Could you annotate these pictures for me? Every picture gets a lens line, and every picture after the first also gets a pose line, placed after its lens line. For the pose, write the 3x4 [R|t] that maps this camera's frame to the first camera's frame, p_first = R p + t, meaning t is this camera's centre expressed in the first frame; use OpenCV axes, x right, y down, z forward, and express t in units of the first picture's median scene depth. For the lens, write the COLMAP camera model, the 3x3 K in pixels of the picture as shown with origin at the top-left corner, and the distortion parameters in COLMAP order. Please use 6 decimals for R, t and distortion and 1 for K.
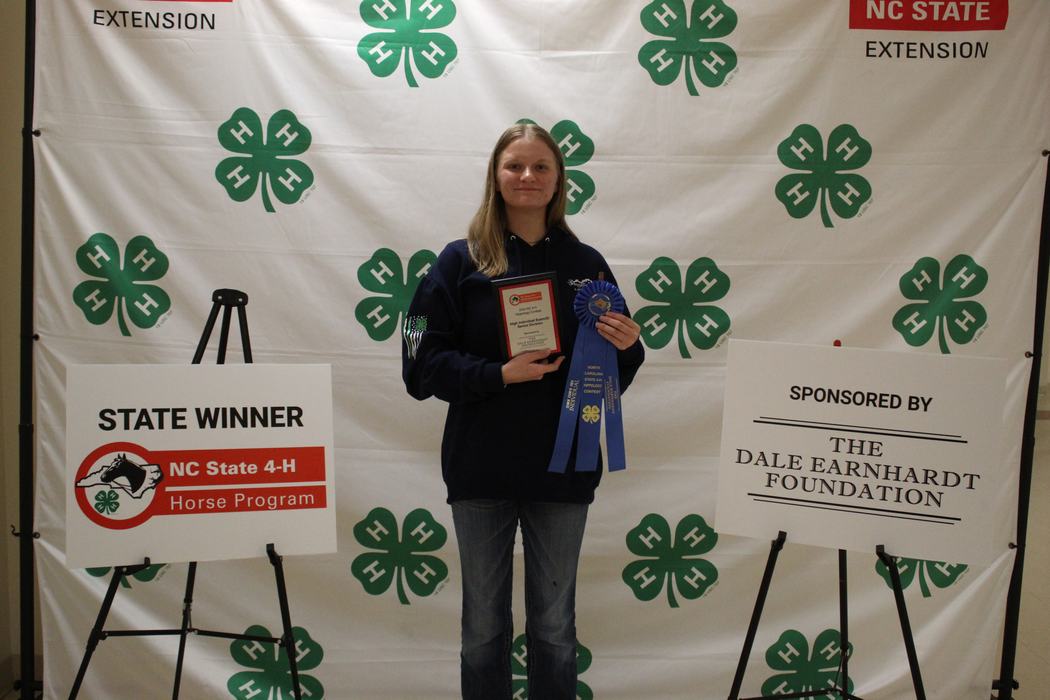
lens RADIAL K [[1127.1, 0, 519.3], [0, 1127.1, 344.6], [0, 0, 1]] dist [-0.058563, 0.028763]
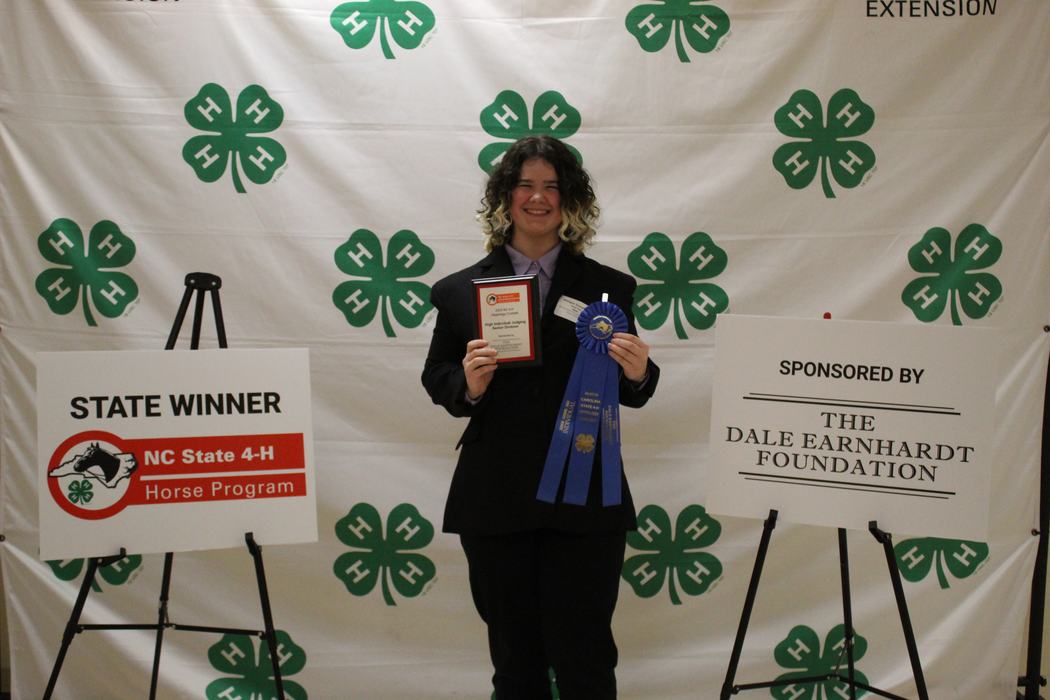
lens RADIAL K [[1369.7, 0, 531.3], [0, 1369.7, 349.4], [0, 0, 1]] dist [-0.017180, -0.049490]
pose [[0.999825, -0.018159, -0.004553, 0.026452], [0.018147, 0.999832, -0.002658, 0.022105], [0.004601, 0.002574, 0.999986, -0.157760]]
